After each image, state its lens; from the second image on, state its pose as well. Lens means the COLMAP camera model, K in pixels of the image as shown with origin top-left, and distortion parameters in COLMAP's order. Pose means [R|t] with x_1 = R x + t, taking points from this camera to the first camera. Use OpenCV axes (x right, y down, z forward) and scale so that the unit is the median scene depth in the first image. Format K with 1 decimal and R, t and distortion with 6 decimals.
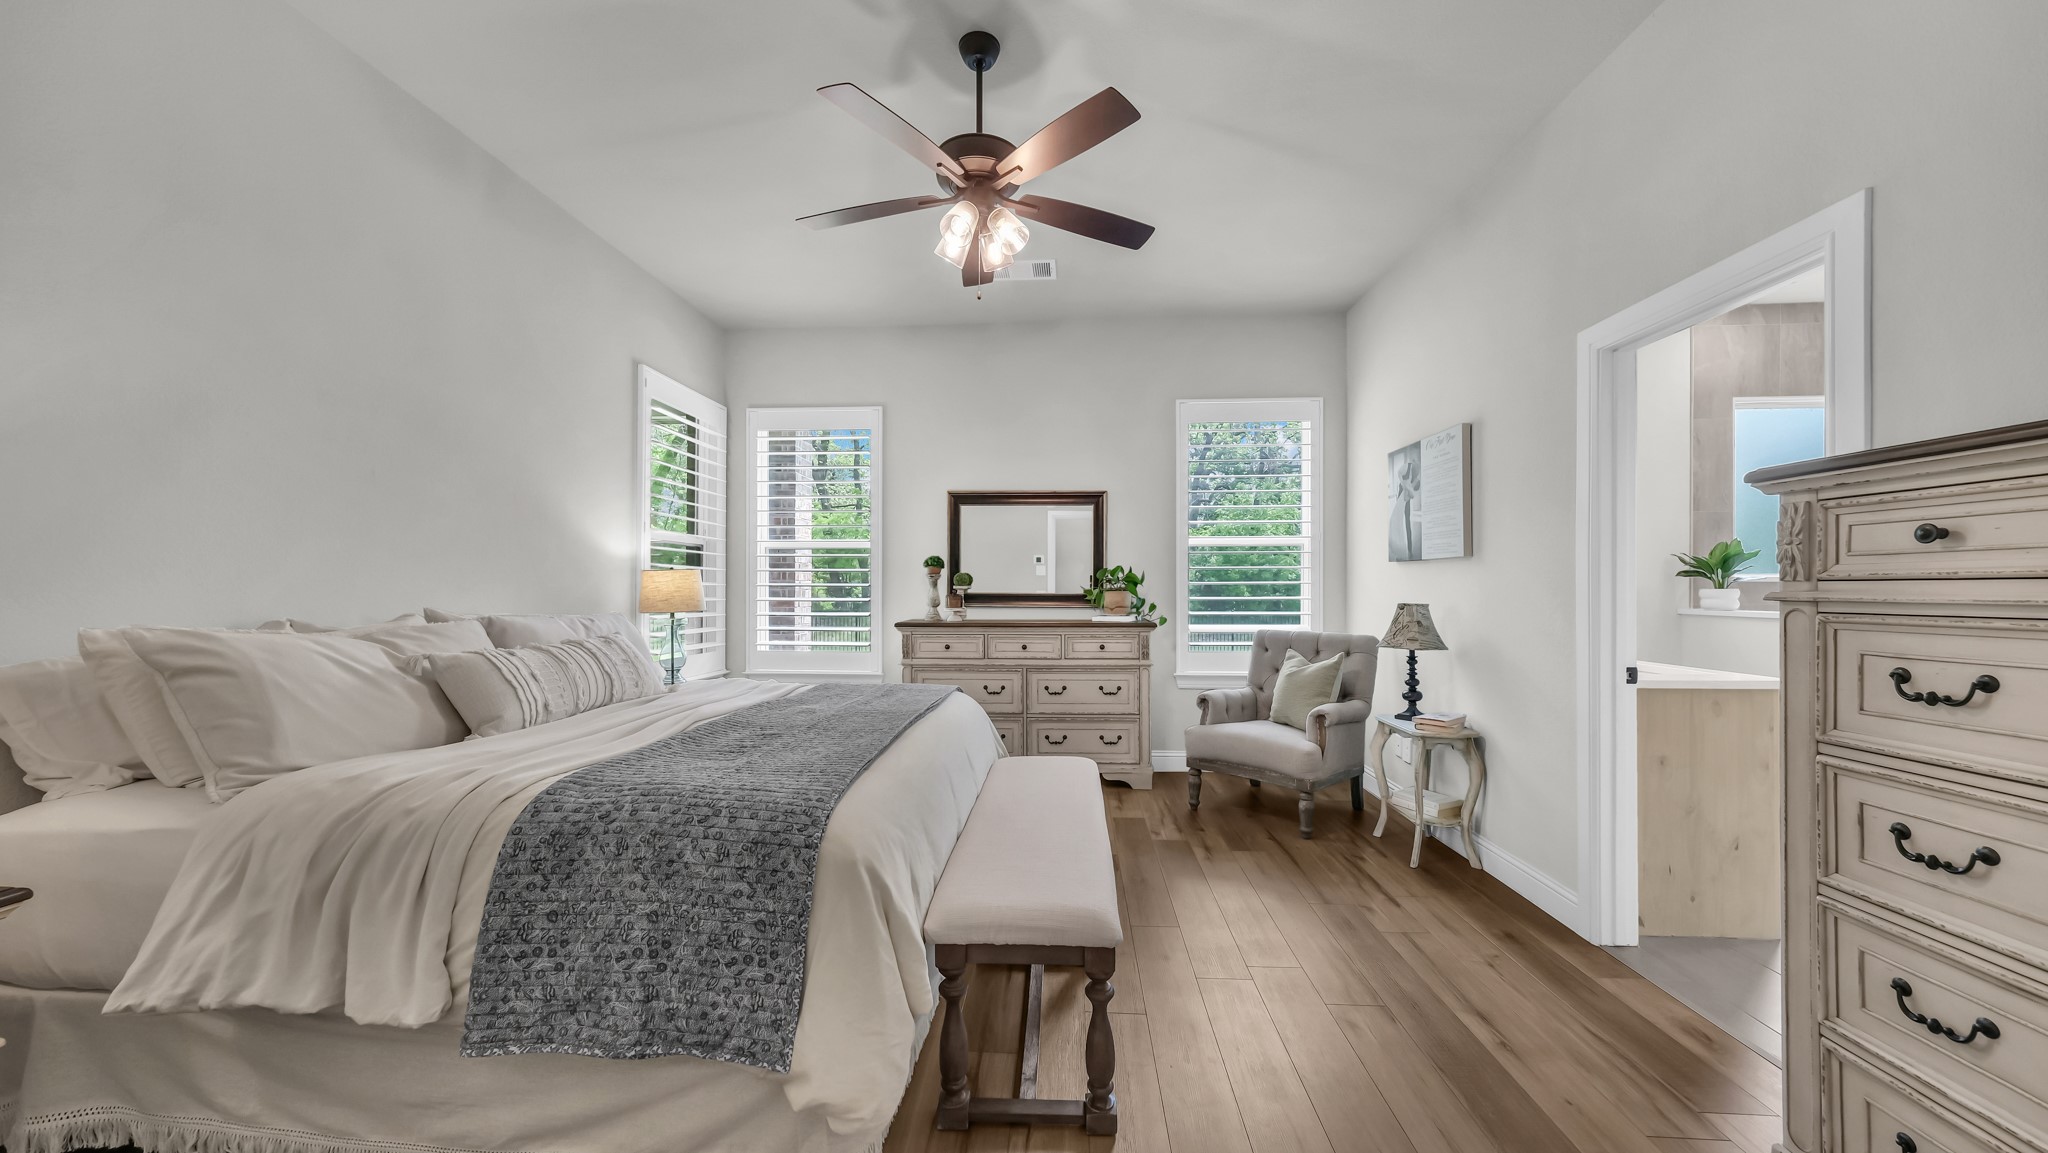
lens RADIAL K [[702.3, 0, 1002.7], [0, 702.3, 565.6], [0, 0, 1]] dist [-0.000076, 0.004006]
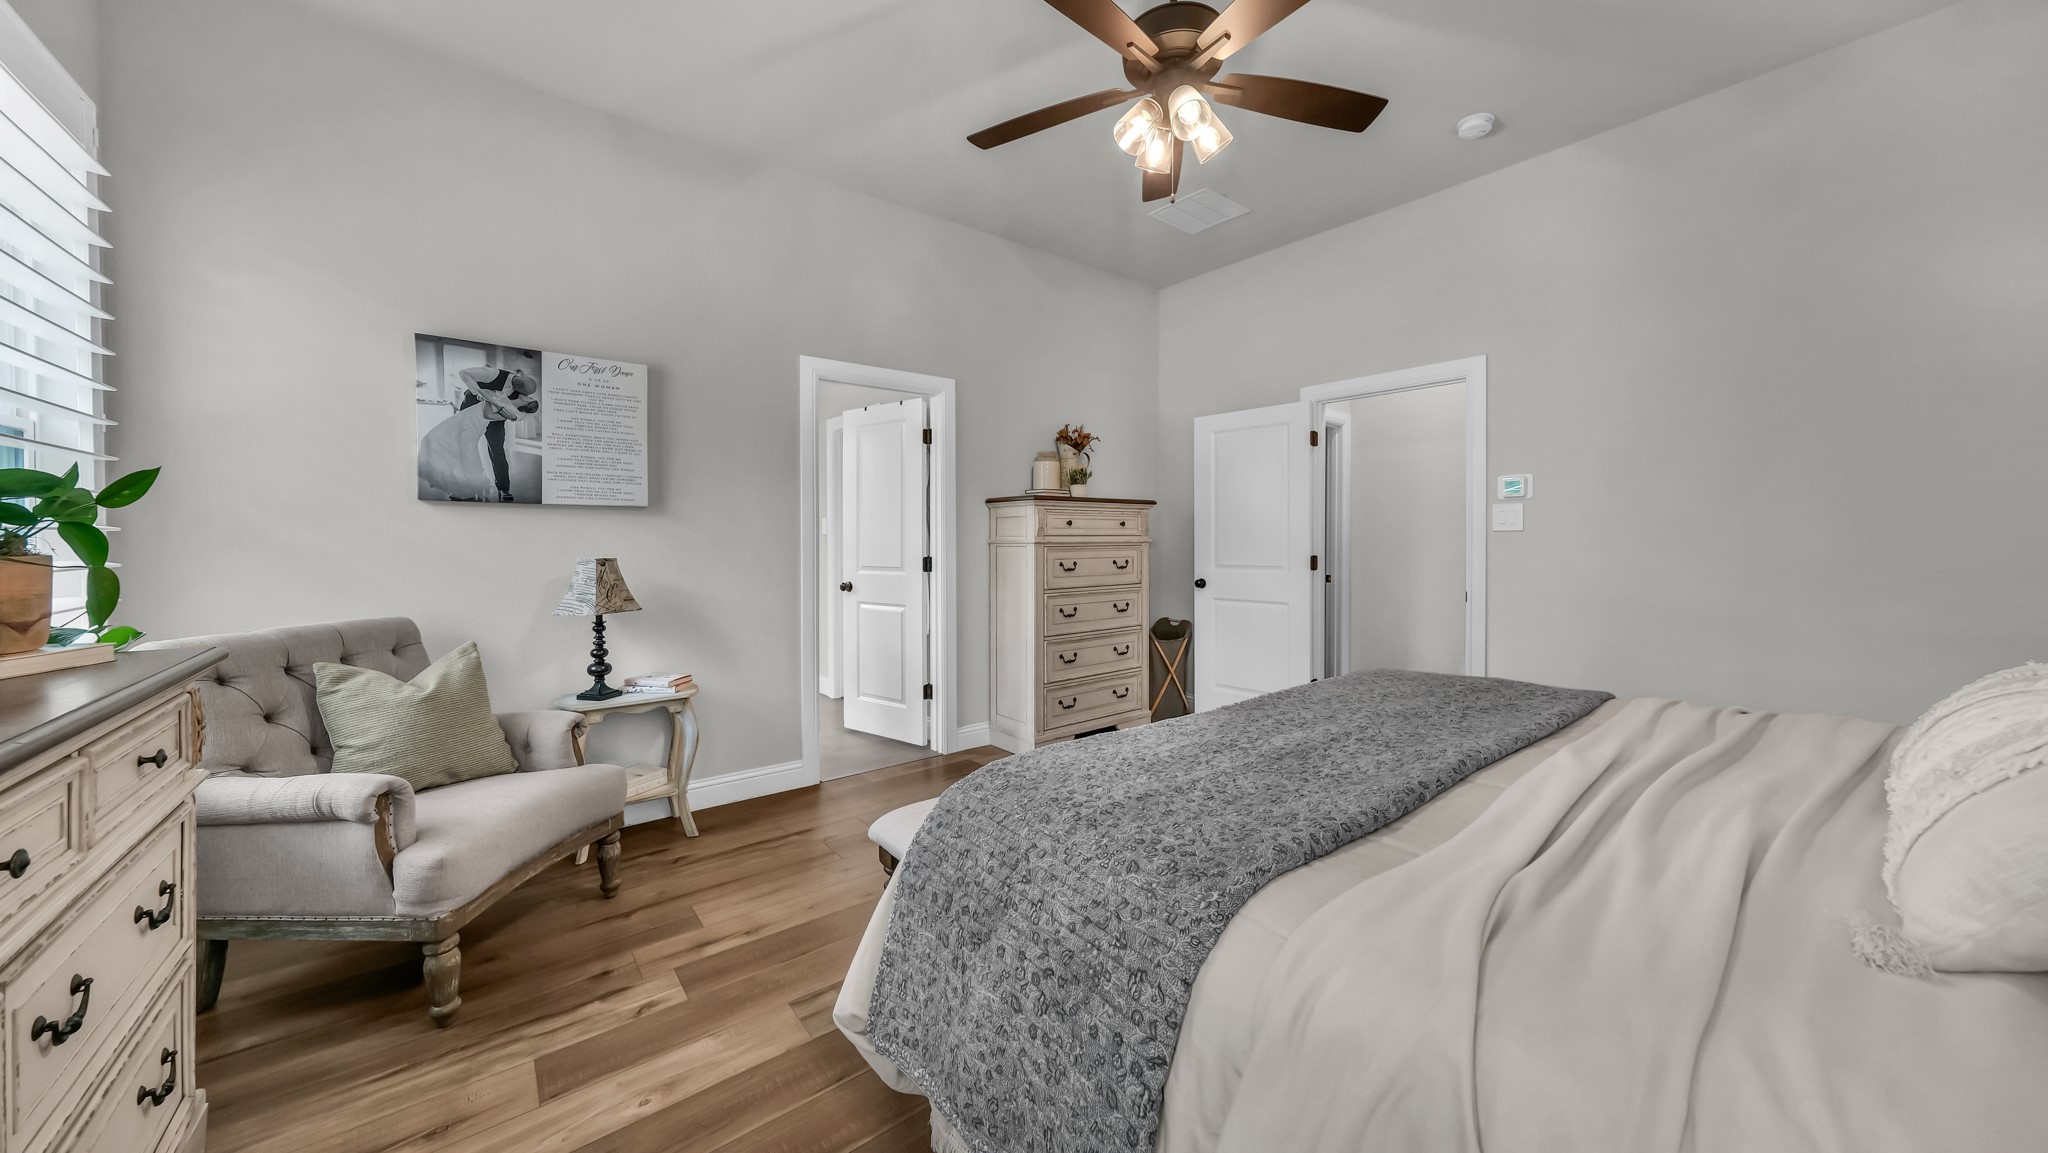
lens RADIAL K [[703.8, 0, 1030.3], [0, 703.8, 556.2], [0, 0, 1]] dist [-0.001798, 0.003918]
pose [[-0.689020, -0.018424, 0.724508, -0.286558], [-0.021528, 0.999756, 0.004950, 0.028249], [-0.724423, -0.012187, -0.689248, 0.937567]]
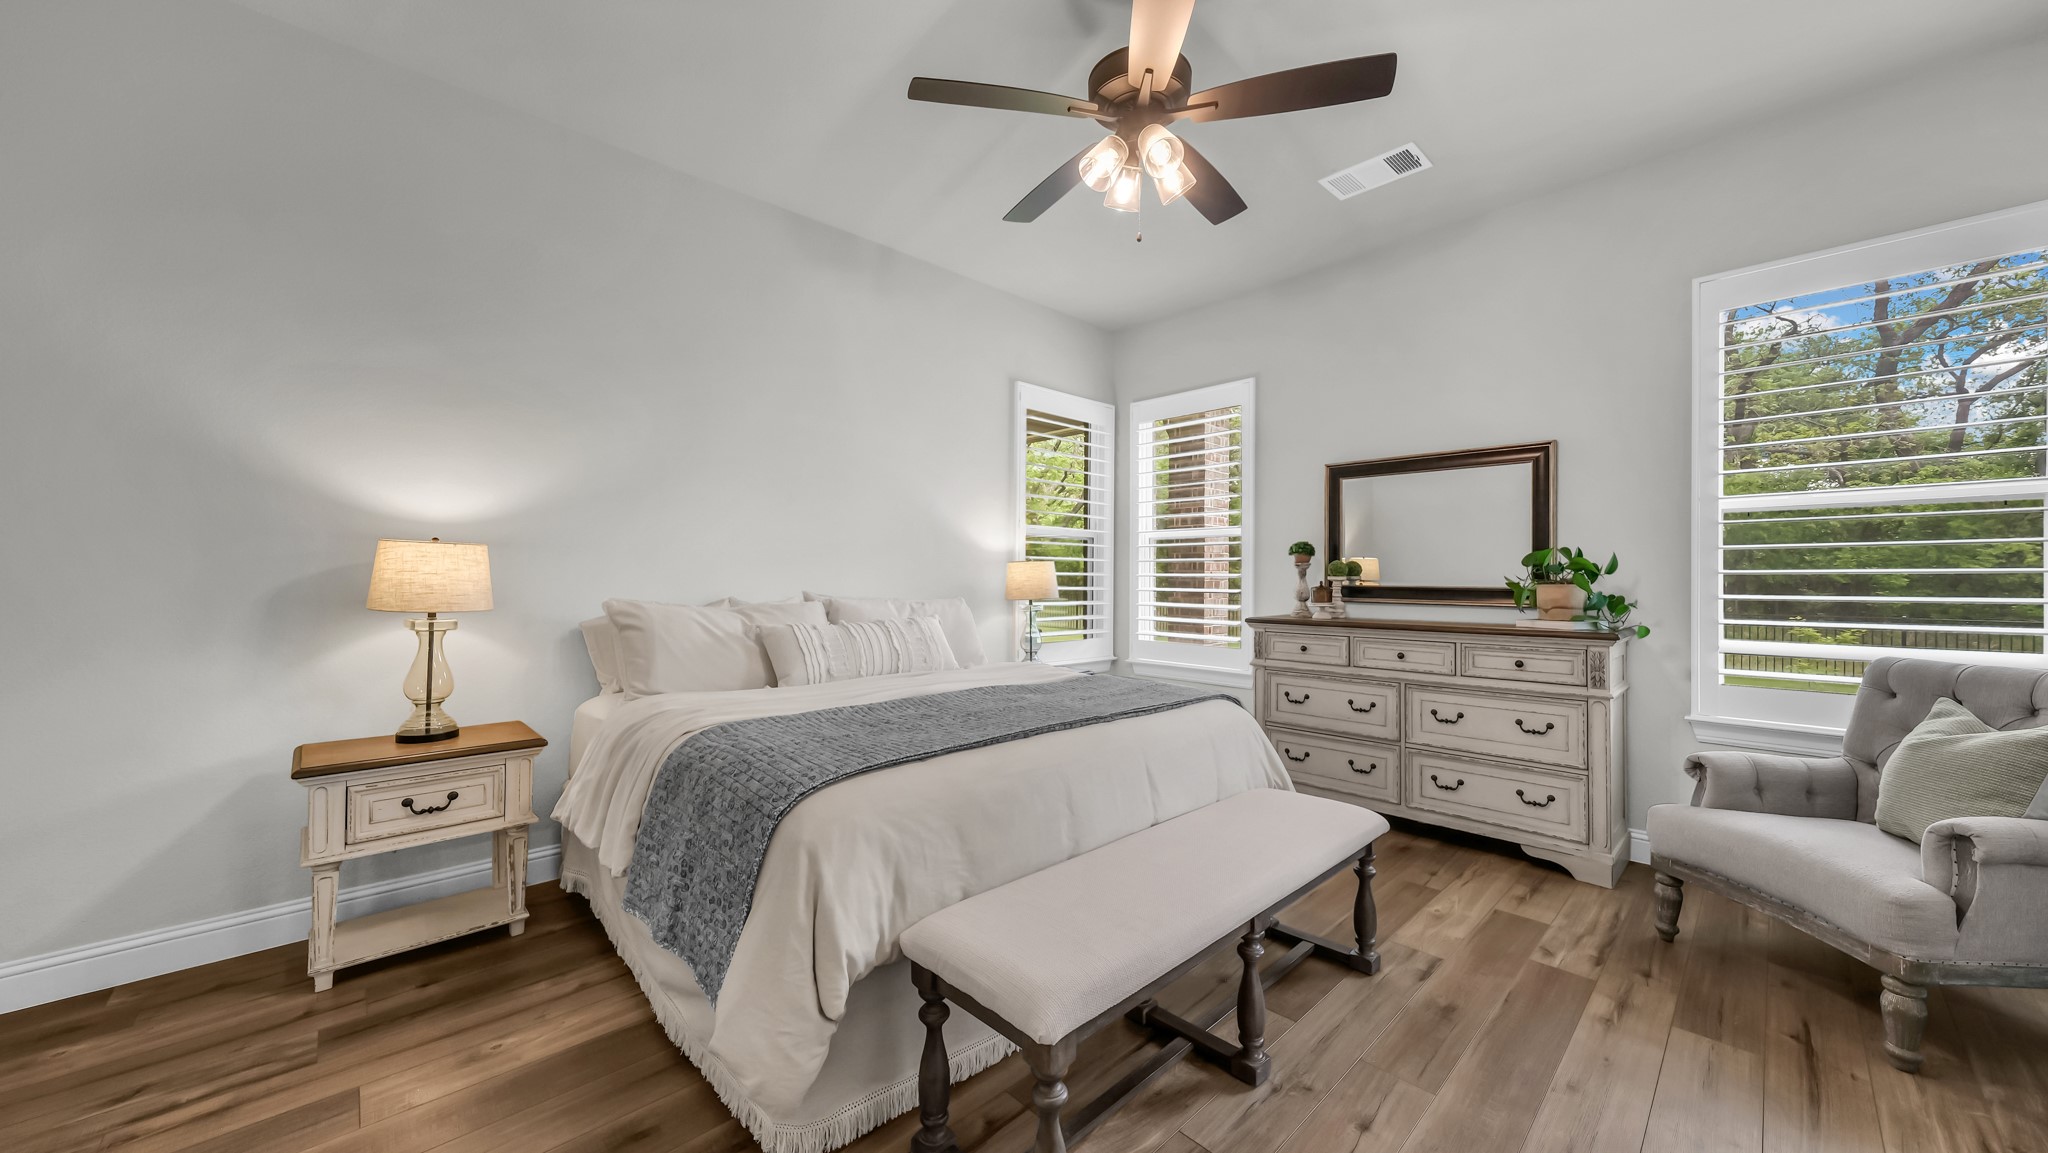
lens RADIAL K [[703.8, 0, 1030.3], [0, 703.8, 556.2], [0, 0, 1]] dist [-0.001798, 0.003918]
pose [[0.746524, -0.018956, -0.665088, 0.245282], [0.018110, 0.999803, -0.008169, 0.005626], [0.665112, -0.005946, 0.746720, 0.152000]]
